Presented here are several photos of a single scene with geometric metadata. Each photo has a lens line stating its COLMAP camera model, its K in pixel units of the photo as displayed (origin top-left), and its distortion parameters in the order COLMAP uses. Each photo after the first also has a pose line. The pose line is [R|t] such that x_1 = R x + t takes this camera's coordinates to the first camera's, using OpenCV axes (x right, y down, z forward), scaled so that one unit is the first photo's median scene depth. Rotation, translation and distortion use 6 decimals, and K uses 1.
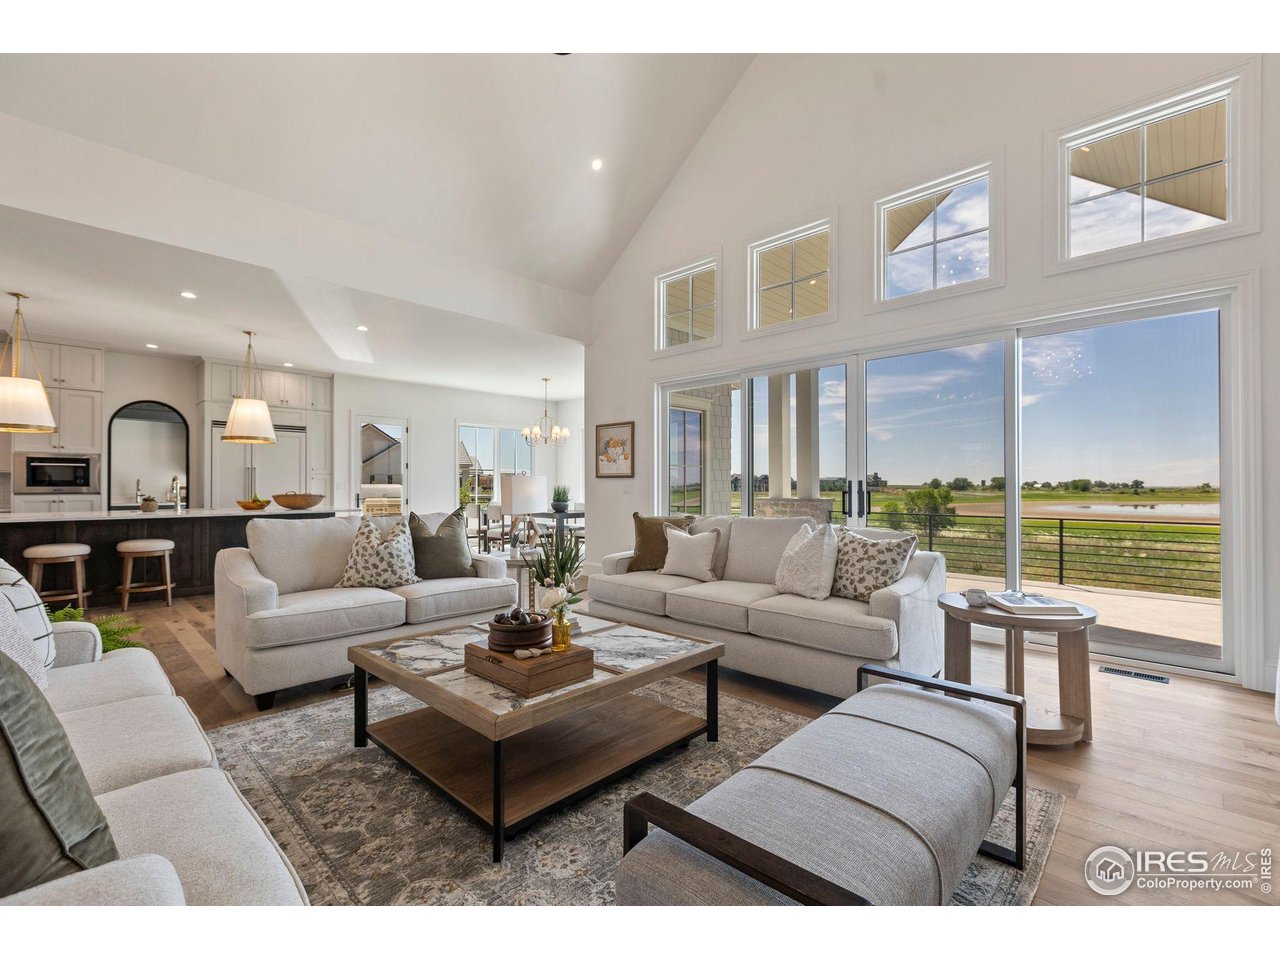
lens RADIAL K [[569.5, 0, 647.2], [0, 569.5, 482.8], [0, 0, 1]] dist [-0.000797, 0.000191]
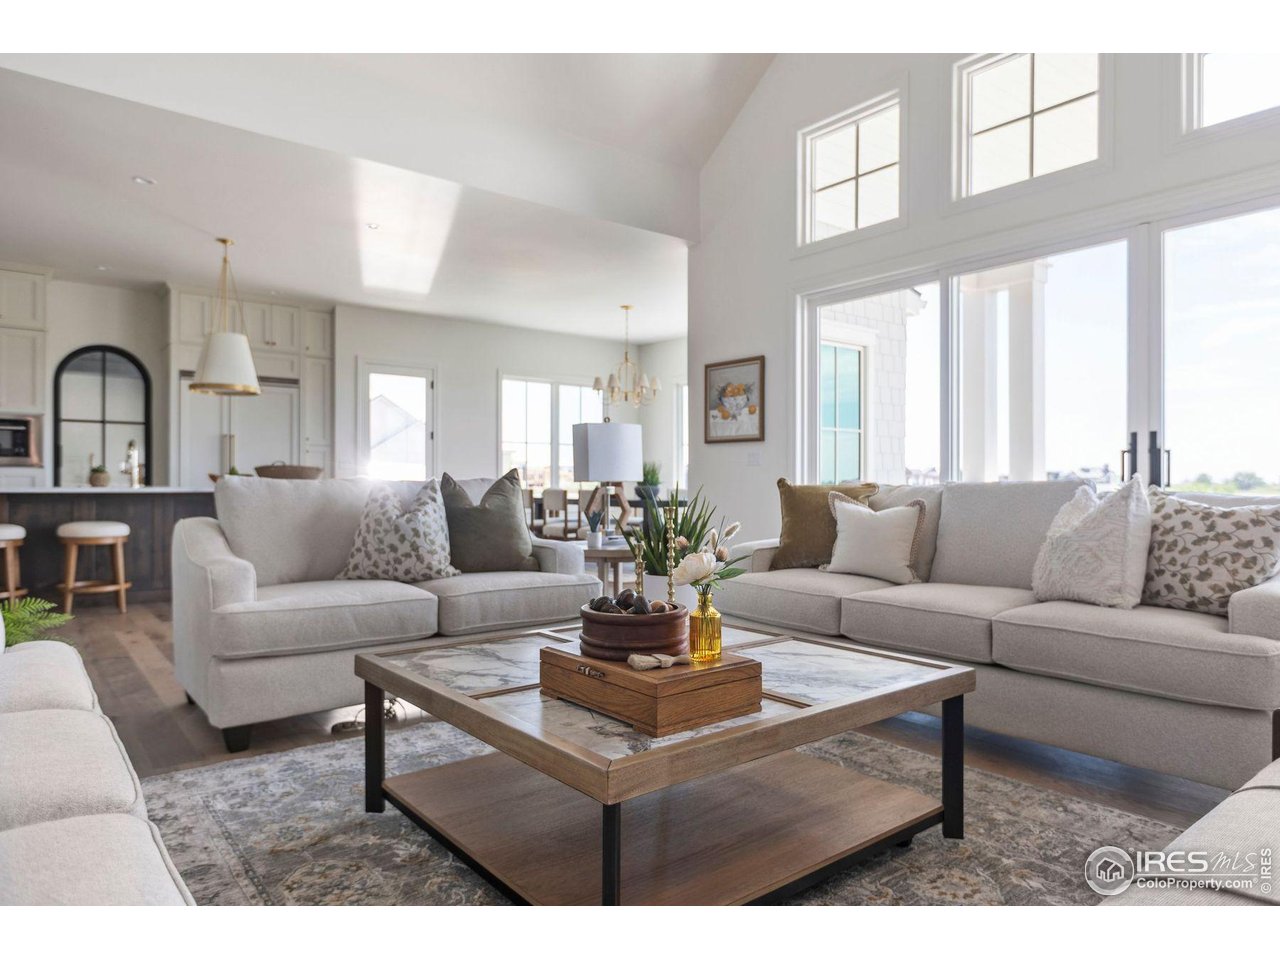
lens RADIAL K [[807.4, 0, 647.4], [0, 807.4, 484.9], [0, 0, 1]] dist [-0.004812, -0.002184]
pose [[0.990965, 0.002830, -0.134092, -0.067714], [-0.001813, 0.999969, 0.007704, 0.074681], [0.134110, -0.007391, 0.990939, 0.126199]]
